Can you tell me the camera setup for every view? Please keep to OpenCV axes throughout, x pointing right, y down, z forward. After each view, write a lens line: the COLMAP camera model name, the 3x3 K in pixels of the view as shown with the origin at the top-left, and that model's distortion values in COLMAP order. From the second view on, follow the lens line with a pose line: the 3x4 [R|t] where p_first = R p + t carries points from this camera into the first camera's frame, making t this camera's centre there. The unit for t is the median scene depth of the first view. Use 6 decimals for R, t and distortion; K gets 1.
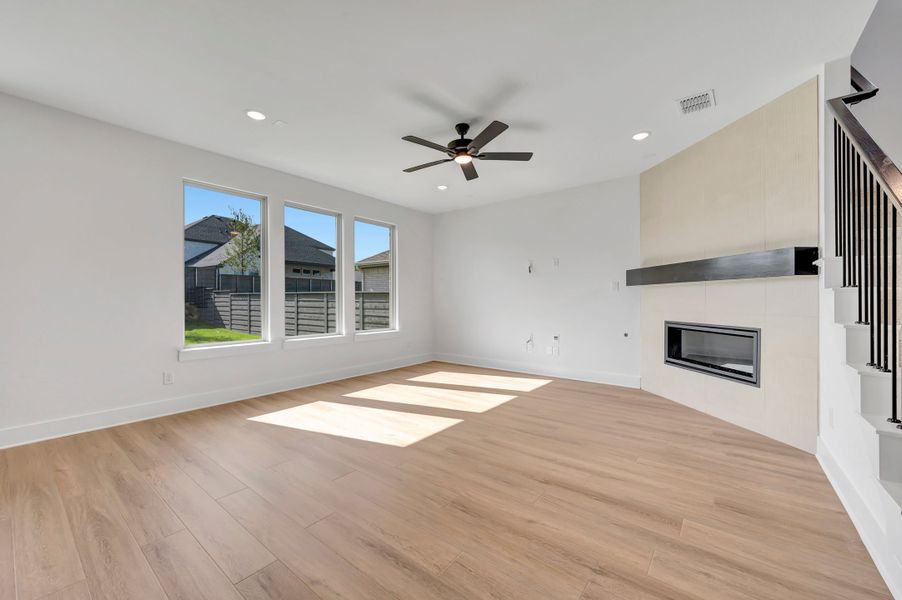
lens RADIAL K [[352.3, 0, 437.5], [0, 352.3, 300.4], [0, 0, 1]] dist [0.000065, 0.000042]
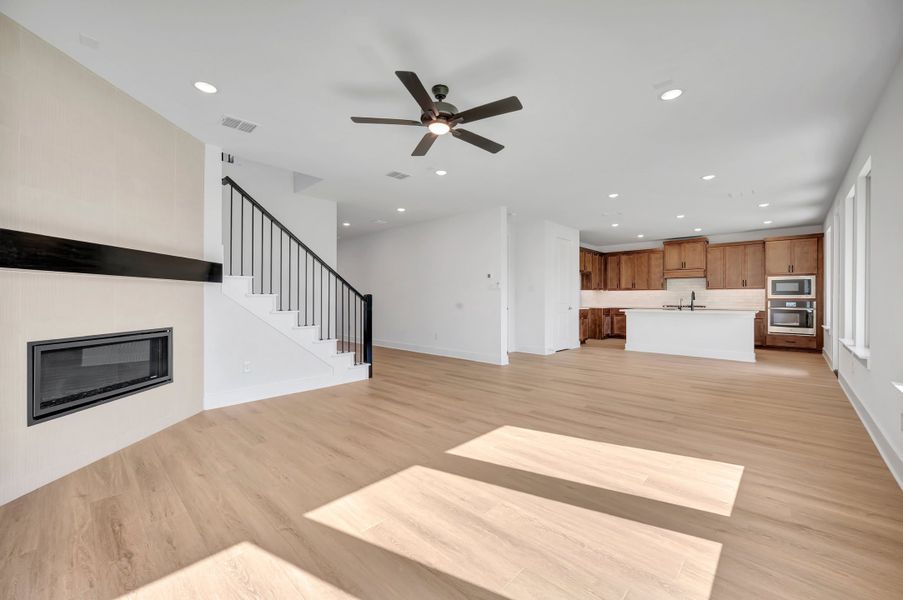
lens RADIAL K [[361.7, 0, 449.1], [0, 361.7, 295.7], [0, 0, 1]] dist [0.000921, 0.000176]
pose [[-0.998330, 0.005147, 0.057544, 0.004104], [0.004558, 0.999936, -0.010373, -0.001398], [-0.057594, -0.010093, -0.998289, 2.035856]]
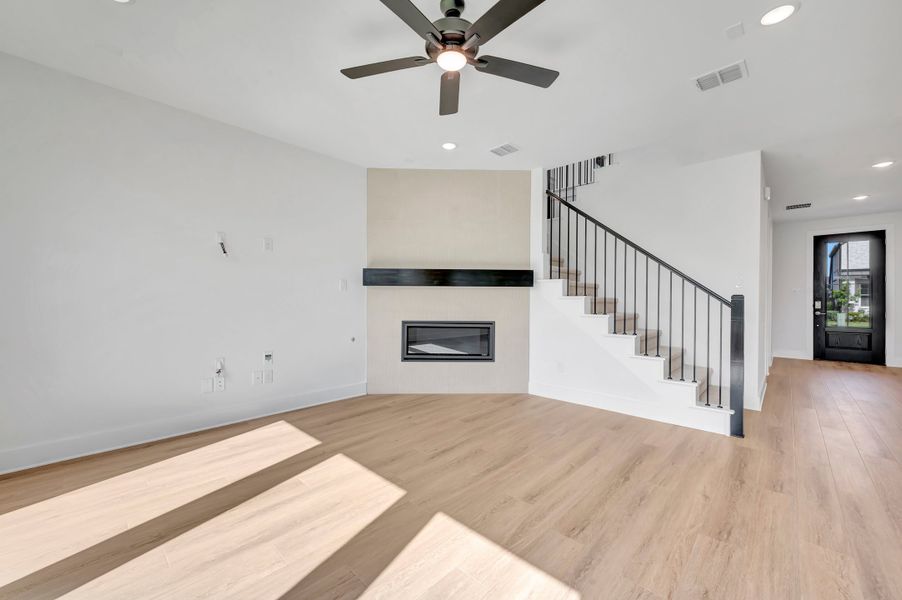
lens RADIAL K [[358.7, 0, 459.4], [0, 358.7, 302.0], [0, 0, 1]] dist [-0.000384, 0.000222]
pose [[0.054486, -0.004917, 0.998502, -0.573500], [-0.006630, 0.999964, 0.005286, -0.007676], [-0.998493, -0.006909, 0.054451, 1.054199]]
